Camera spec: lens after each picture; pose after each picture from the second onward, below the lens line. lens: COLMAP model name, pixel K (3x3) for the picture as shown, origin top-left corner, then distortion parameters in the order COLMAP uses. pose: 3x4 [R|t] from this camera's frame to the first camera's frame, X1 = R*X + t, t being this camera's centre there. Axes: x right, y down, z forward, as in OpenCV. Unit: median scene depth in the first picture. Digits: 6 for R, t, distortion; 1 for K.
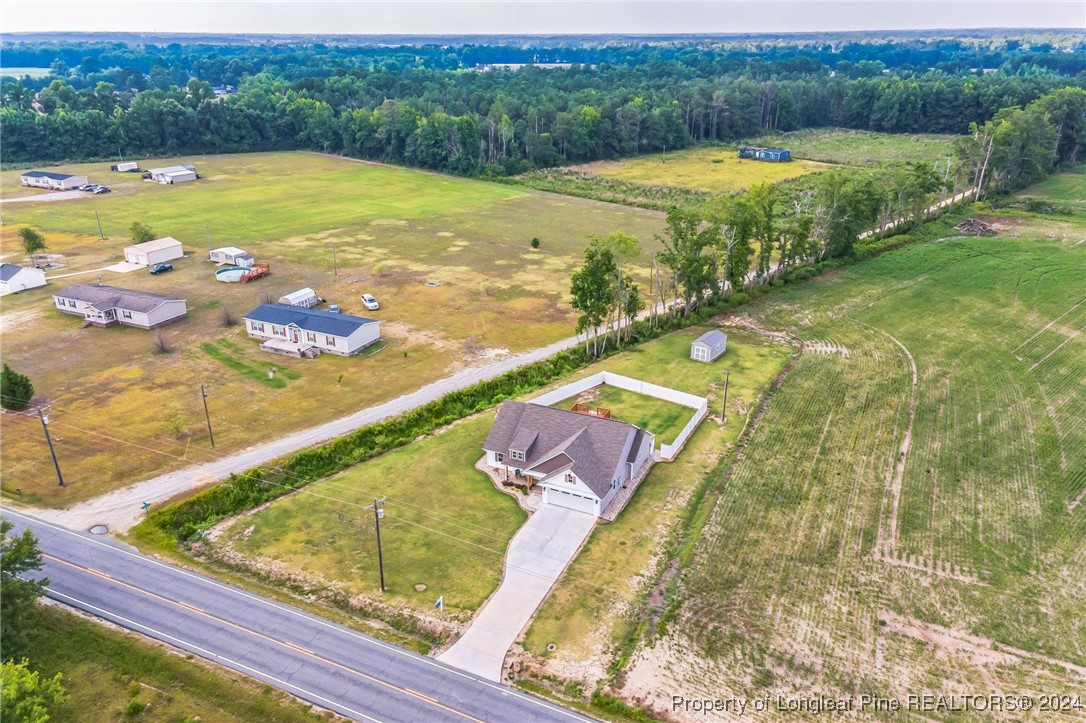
lens RADIAL K [[794.0, 0, 543.0], [0, 794.0, 361.5], [0, 0, 1]] dist [0.038643, 0.003678]
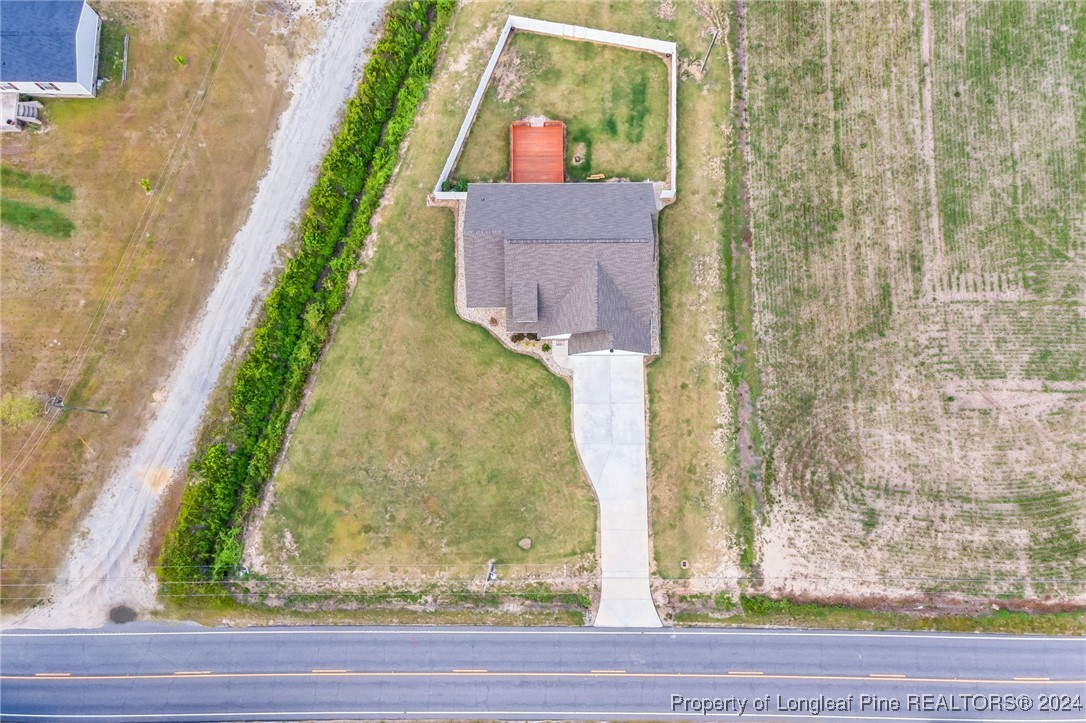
lens RADIAL K [[794.0, 0, 543.0], [0, 794.0, 361.5], [0, 0, 1]] dist [0.038643, 0.003678]
pose [[0.902168, -0.426289, 0.066112, -0.100450], [0.168447, 0.489205, 0.855748, -0.630094], [-0.397138, -0.760892, 0.513152, 0.643373]]
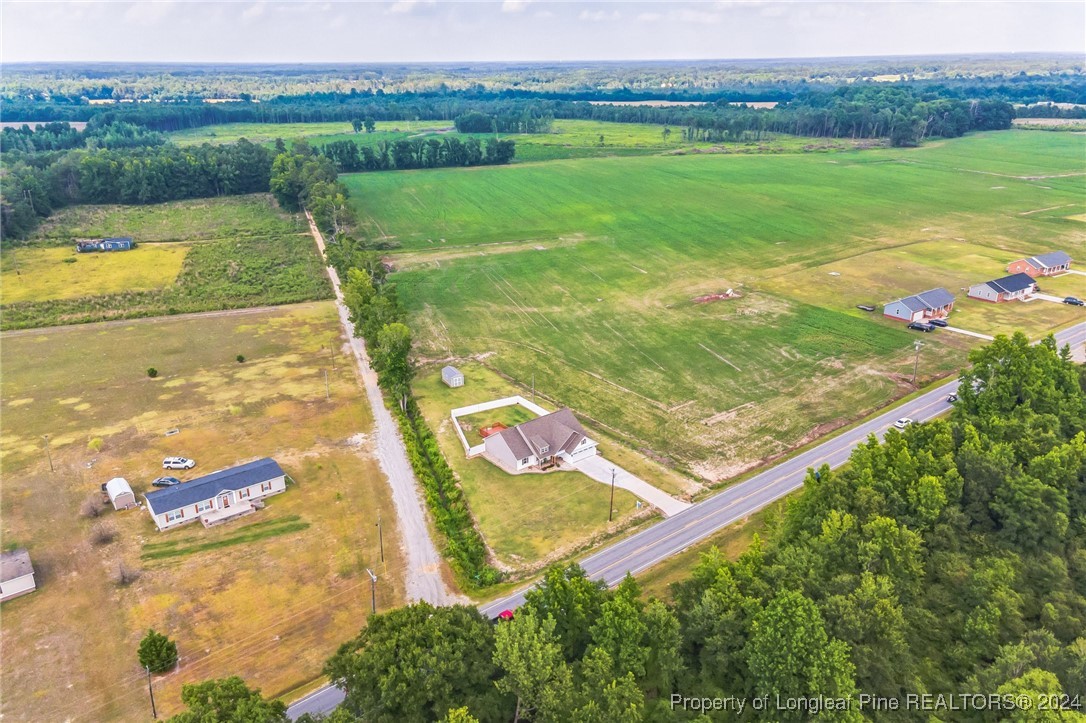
lens RADIAL K [[794.0, 0, 543.0], [0, 794.0, 361.5], [0, 0, 1]] dist [0.038643, 0.003678]
pose [[0.441394, -0.321056, 0.837910, -1.628877], [0.349288, 0.921624, 0.169135, -0.402433], [-0.826541, 0.218016, 0.518941, 0.091255]]
